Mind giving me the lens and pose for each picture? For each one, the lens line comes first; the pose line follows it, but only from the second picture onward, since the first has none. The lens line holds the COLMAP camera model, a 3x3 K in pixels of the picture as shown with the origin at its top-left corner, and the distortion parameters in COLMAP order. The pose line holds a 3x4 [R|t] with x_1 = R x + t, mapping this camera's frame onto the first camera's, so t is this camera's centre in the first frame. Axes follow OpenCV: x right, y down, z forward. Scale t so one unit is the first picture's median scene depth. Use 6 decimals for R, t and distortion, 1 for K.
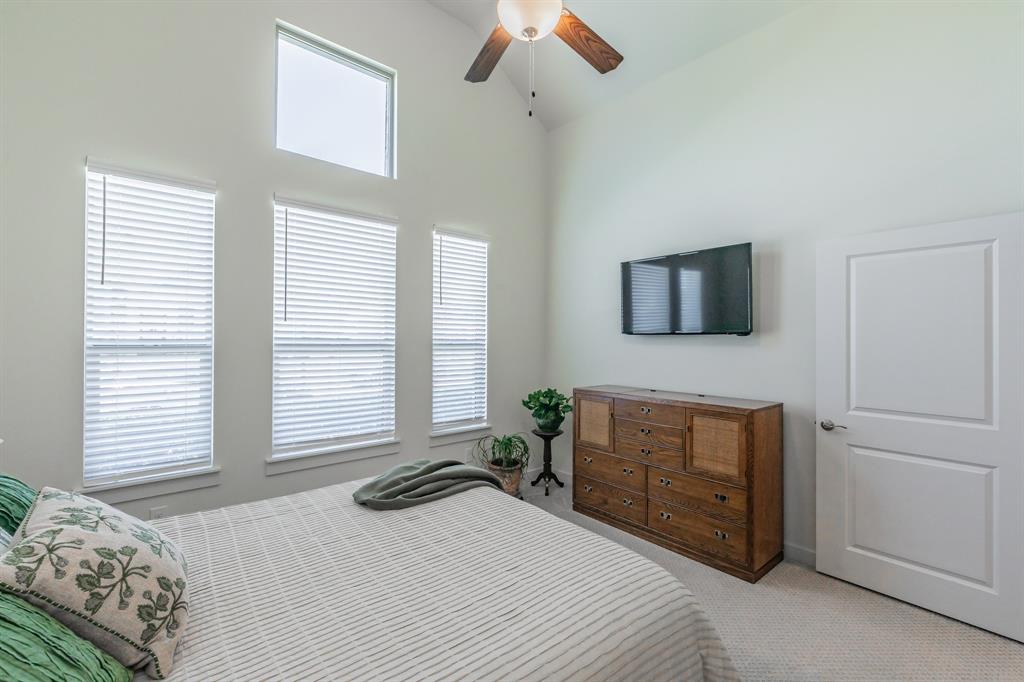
lens RADIAL K [[445.0, 0, 509.8], [0, 445.0, 330.4], [0, 0, 1]] dist [0.001649, -0.001057]
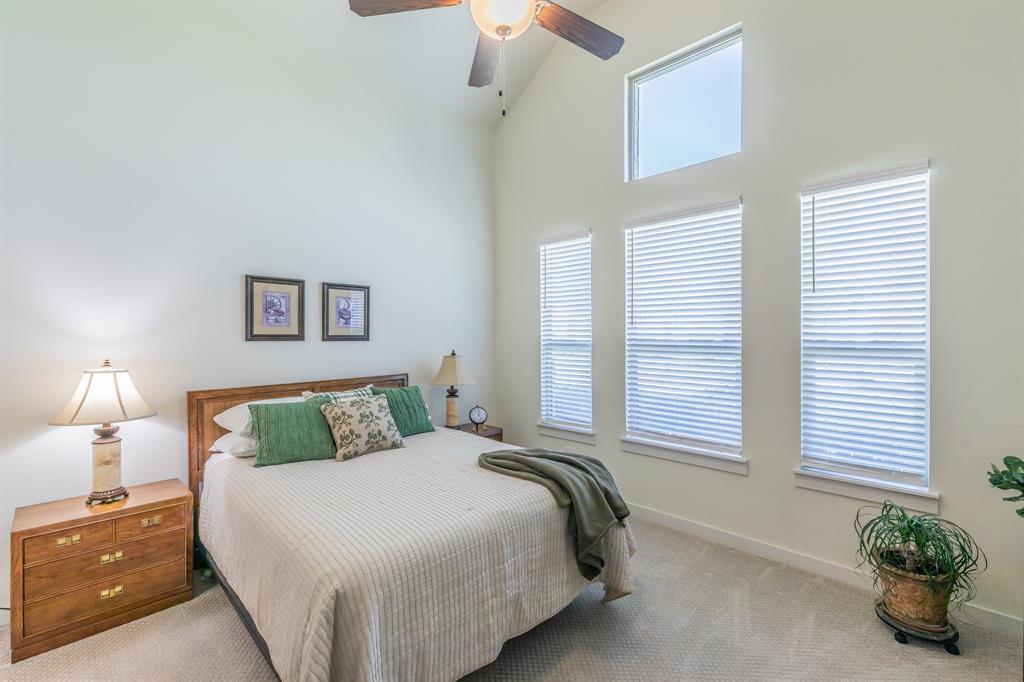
lens RADIAL K [[445.0, 0, 506.6], [0, 445.0, 342.2], [0, 0, 1]] dist [0.001649, -0.001057]
pose [[0.089347, 0.004362, -0.995991, 0.557612], [0.016395, 0.999848, 0.005850, 0.010003], [0.995866, -0.016852, 0.089262, 0.485382]]
